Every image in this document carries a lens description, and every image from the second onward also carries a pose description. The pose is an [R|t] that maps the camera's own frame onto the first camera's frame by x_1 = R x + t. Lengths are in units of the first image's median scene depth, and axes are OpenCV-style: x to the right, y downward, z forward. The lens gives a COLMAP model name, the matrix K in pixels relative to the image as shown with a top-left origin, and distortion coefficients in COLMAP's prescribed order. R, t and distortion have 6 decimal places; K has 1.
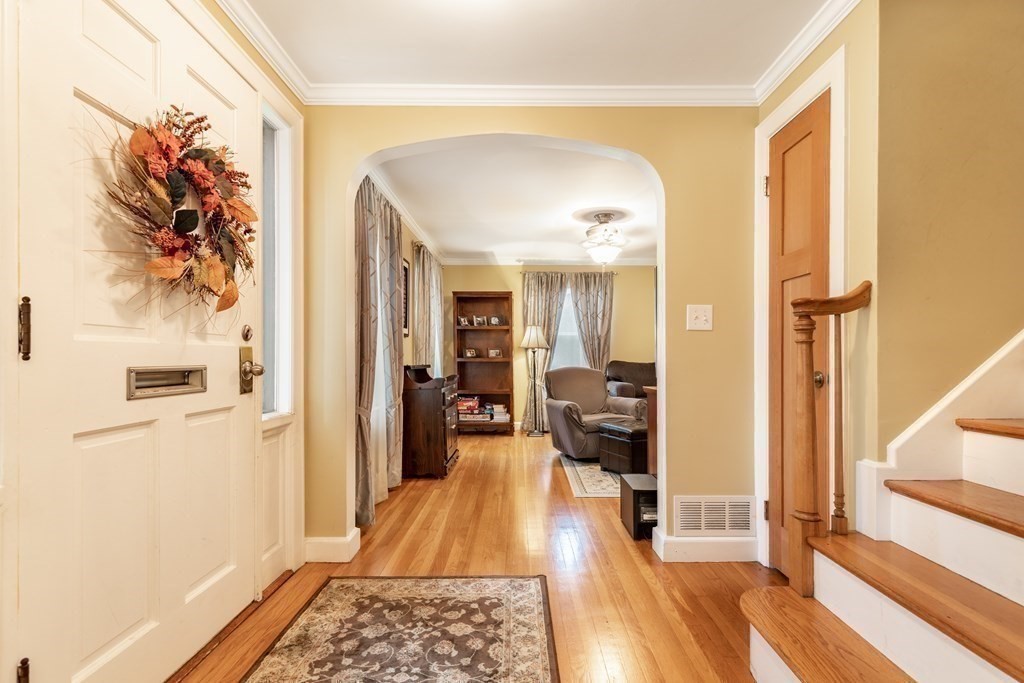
lens RADIAL K [[514.5, 0, 529.1], [0, 514.5, 339.5], [0, 0, 1]] dist [0.012783, -0.000139]
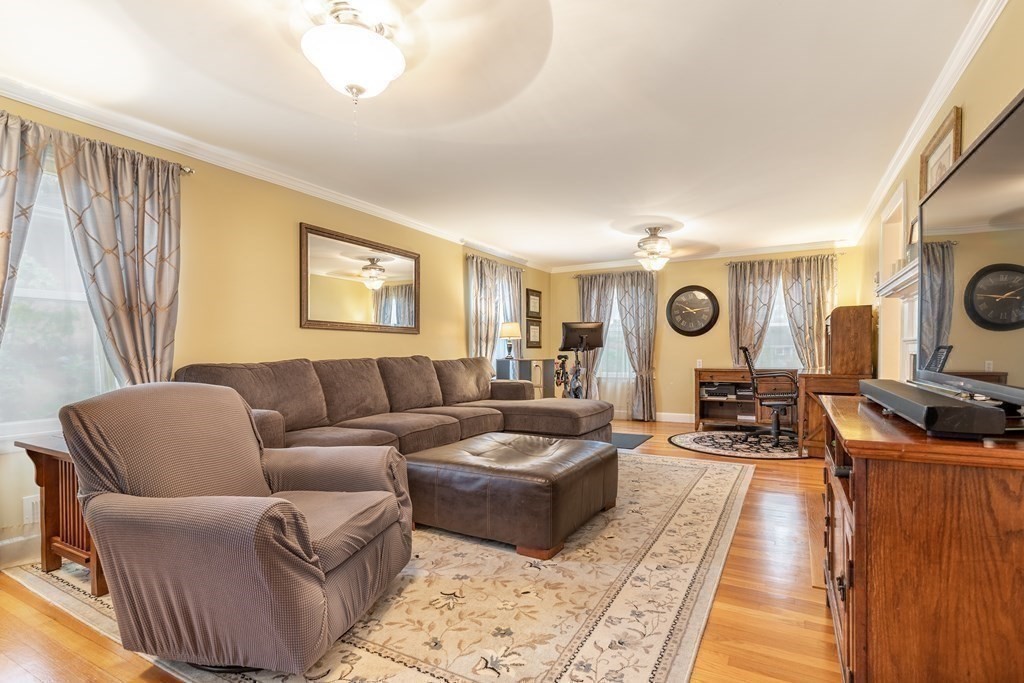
lens RADIAL K [[494.2, 0, 518.1], [0, 494.2, 361.3], [0, 0, 1]] dist [0.011549, 0.000301]
pose [[0.490670, -0.017143, 0.871177, -0.073969], [-0.017249, 0.999419, 0.029381, 0.021236], [-0.871175, -0.029443, 0.490090, 0.527760]]
